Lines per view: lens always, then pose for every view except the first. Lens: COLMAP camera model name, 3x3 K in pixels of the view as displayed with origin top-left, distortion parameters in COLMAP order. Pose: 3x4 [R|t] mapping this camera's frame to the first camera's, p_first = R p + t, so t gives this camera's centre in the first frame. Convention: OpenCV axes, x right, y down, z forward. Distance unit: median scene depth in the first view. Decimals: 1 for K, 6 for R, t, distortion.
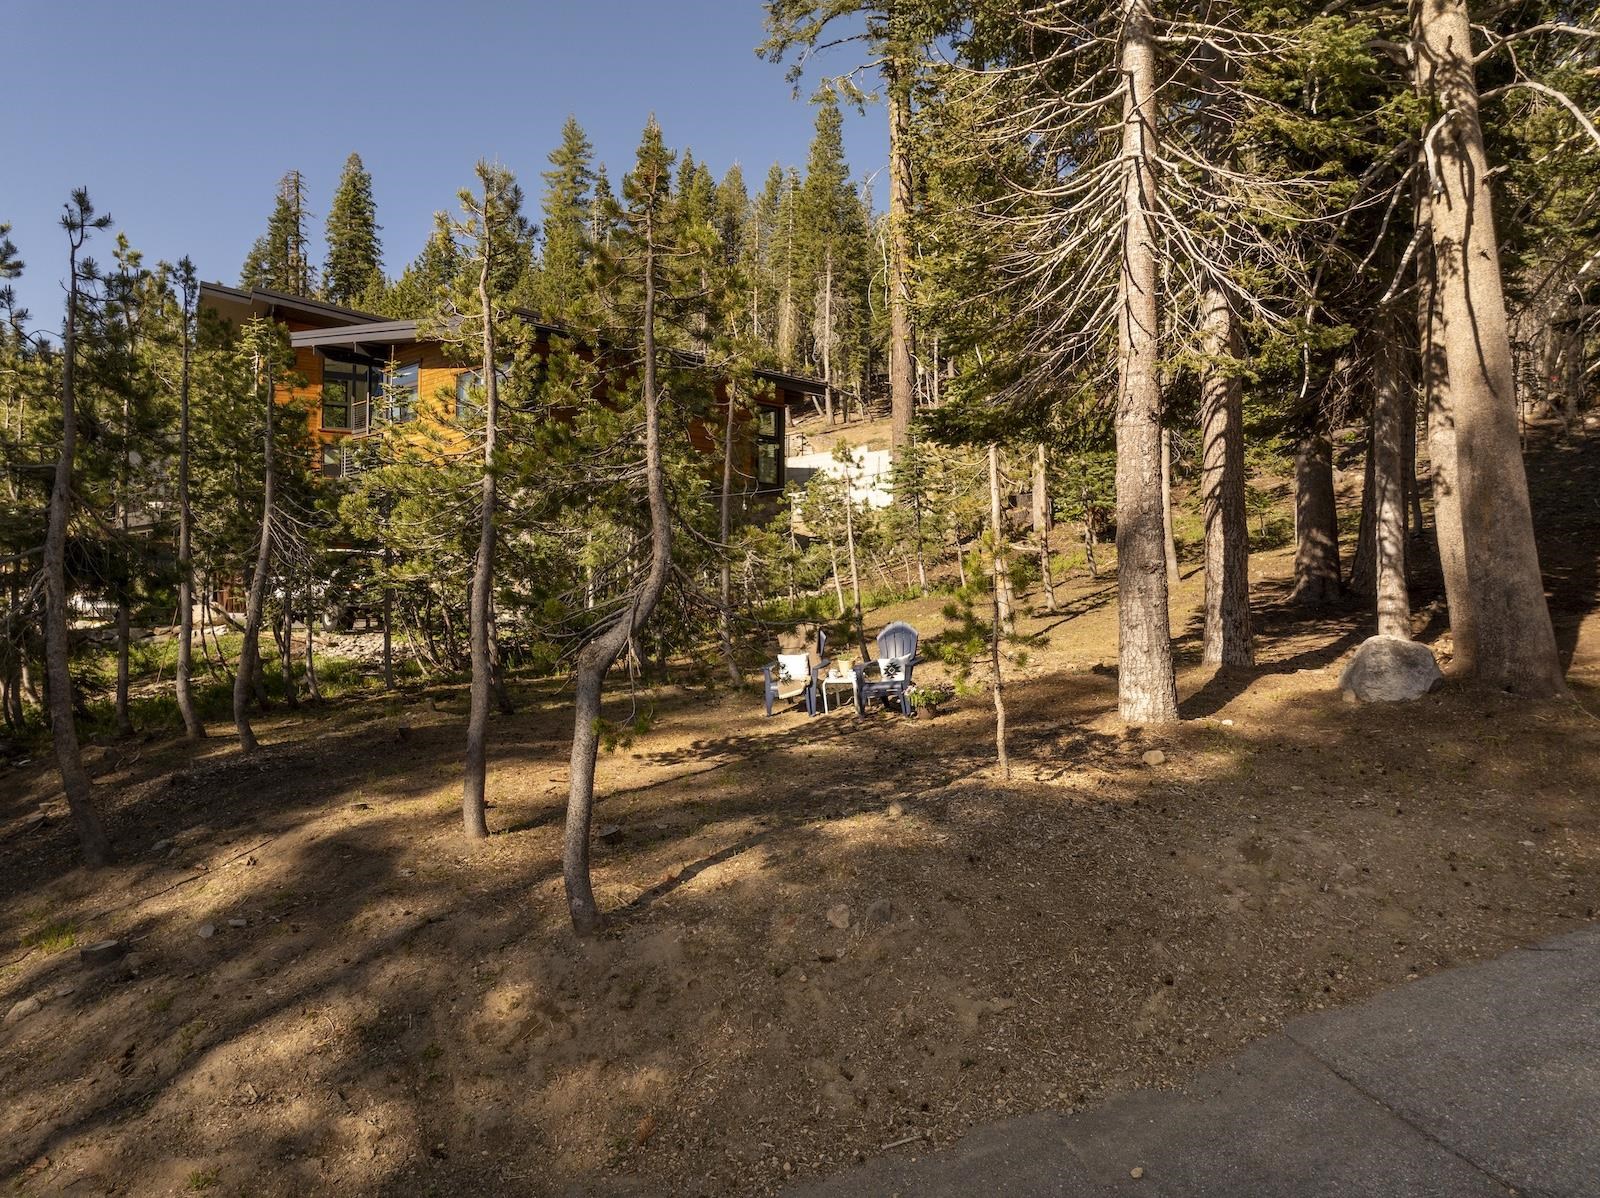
lens RADIAL K [[1148.5, 0, 800.0], [0, 1148.5, 599.0], [0, 0, 1]] dist [-0.061299, 0.039734]
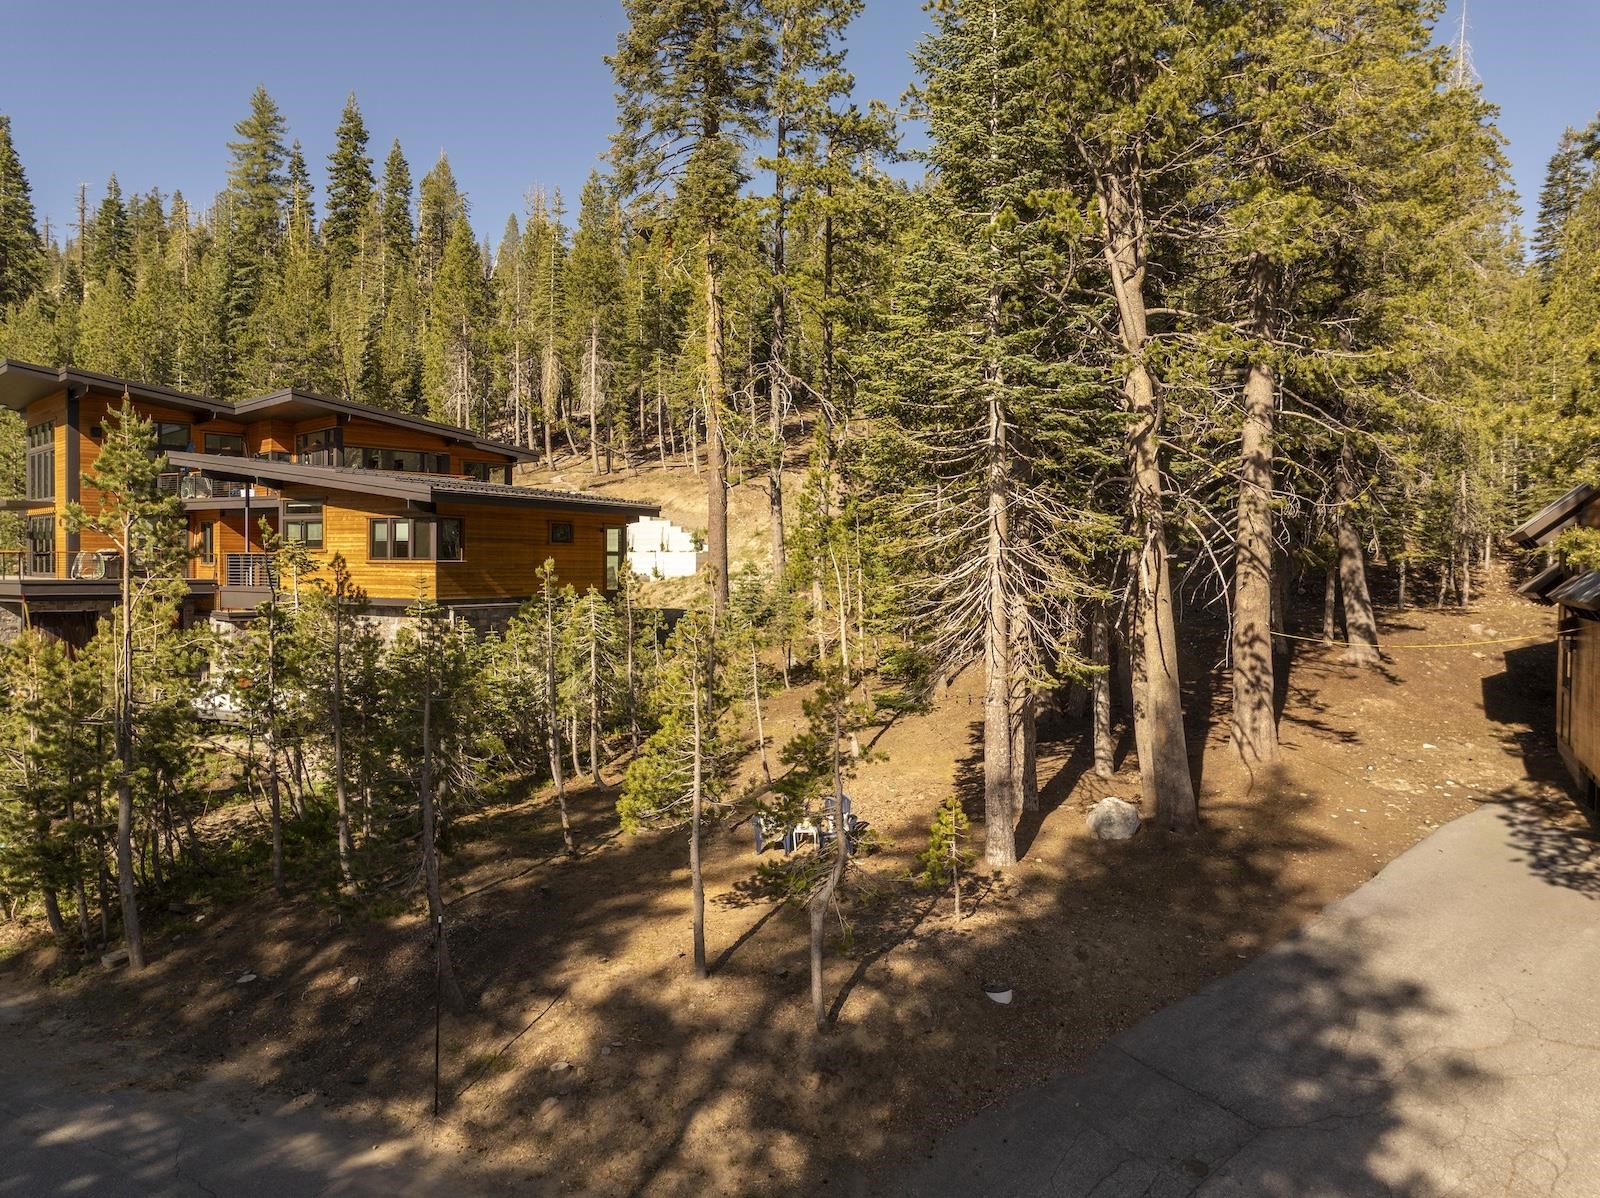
lens RADIAL K [[1155.5, 0, 800.0], [0, 1155.5, 599.0], [0, 0, 1]] dist [-0.037373, 0.004116]
pose [[0.959914, -0.013855, 0.279952, -0.506860], [0.003552, 0.999299, 0.037277, -0.379851], [-0.280273, -0.034788, 0.959290, -0.661093]]
